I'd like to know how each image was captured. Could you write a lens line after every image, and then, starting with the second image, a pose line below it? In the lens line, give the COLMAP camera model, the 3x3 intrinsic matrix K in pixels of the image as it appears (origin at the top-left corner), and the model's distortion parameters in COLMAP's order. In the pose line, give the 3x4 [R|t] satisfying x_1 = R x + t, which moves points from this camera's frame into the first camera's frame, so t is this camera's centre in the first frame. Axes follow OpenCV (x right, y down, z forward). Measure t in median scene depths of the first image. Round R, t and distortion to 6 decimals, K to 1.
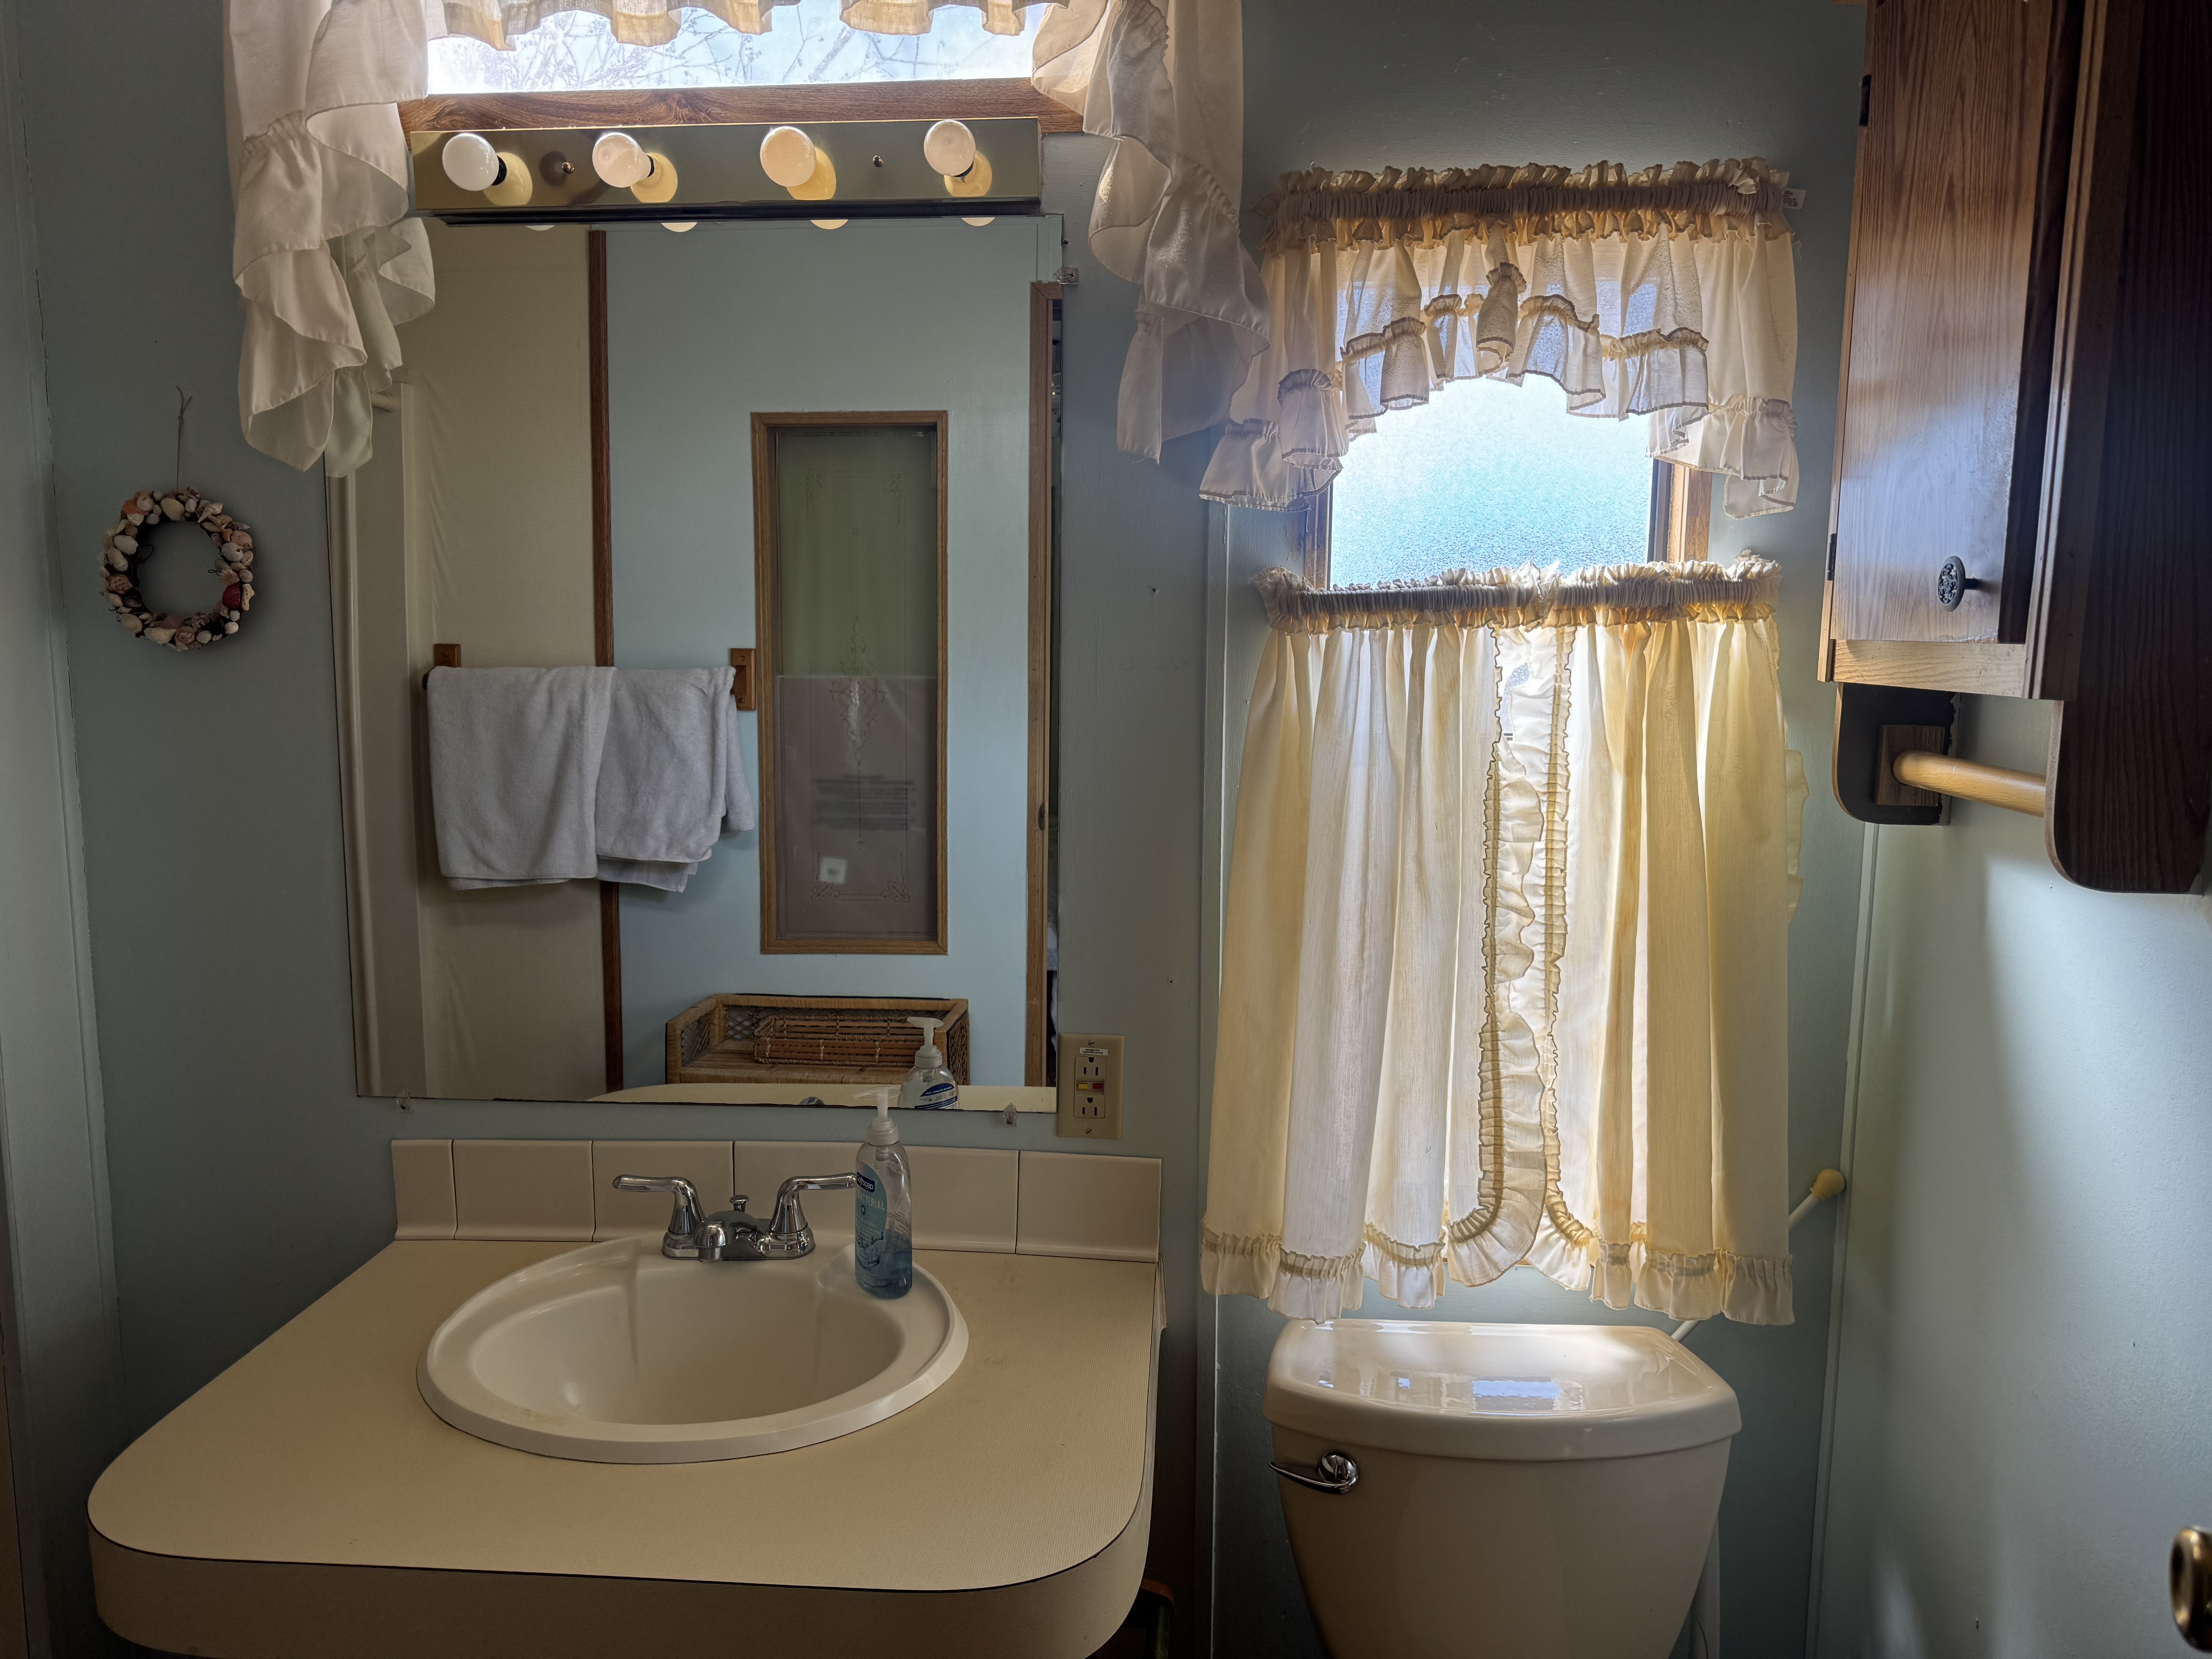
lens RADIAL K [[1594.2, 0, 1113.7], [0, 1594.2, 862.3], [0, 0, 1]] dist [-0.000114, 0.001905]
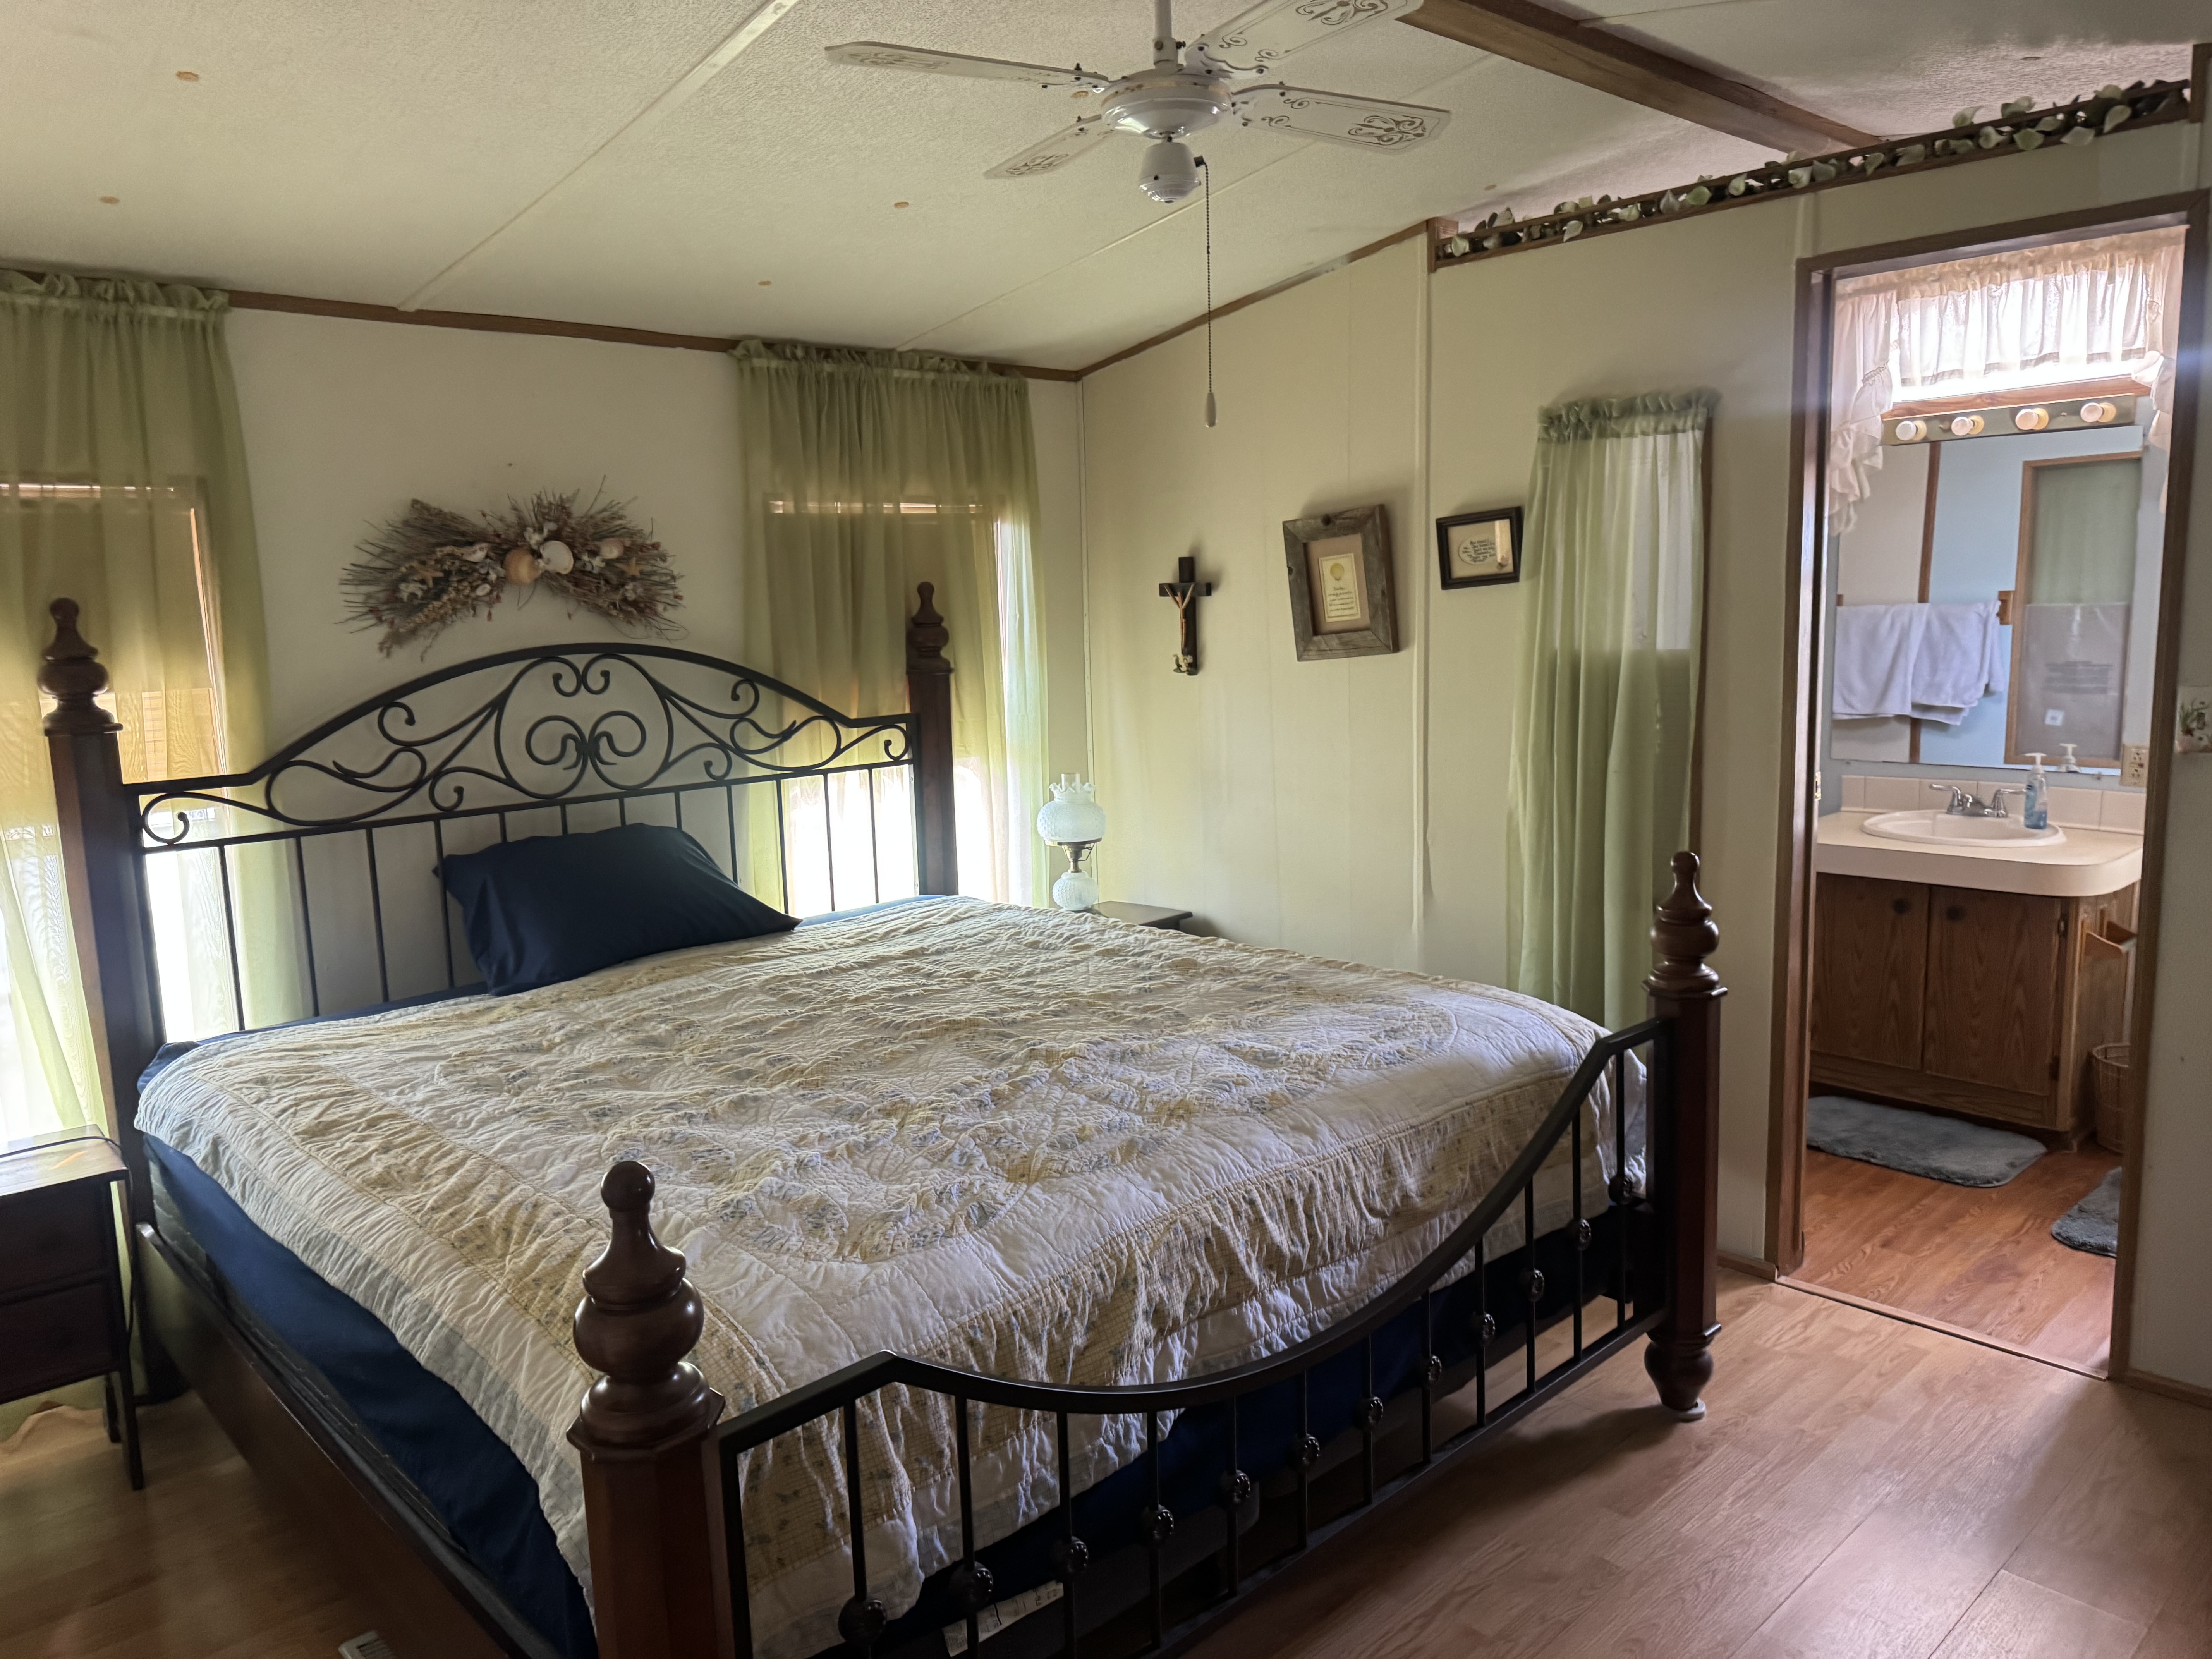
lens RADIAL K [[1594.2, 0, 1113.7], [0, 1594.2, 862.3], [0, 0, 1]] dist [-0.000114, 0.001905]
pose [[0.734355, 0.076402, -0.674452, 0.276070], [-0.052492, 0.997062, 0.055793, 0.129703], [0.676733, -0.005568, 0.736208, -1.052061]]
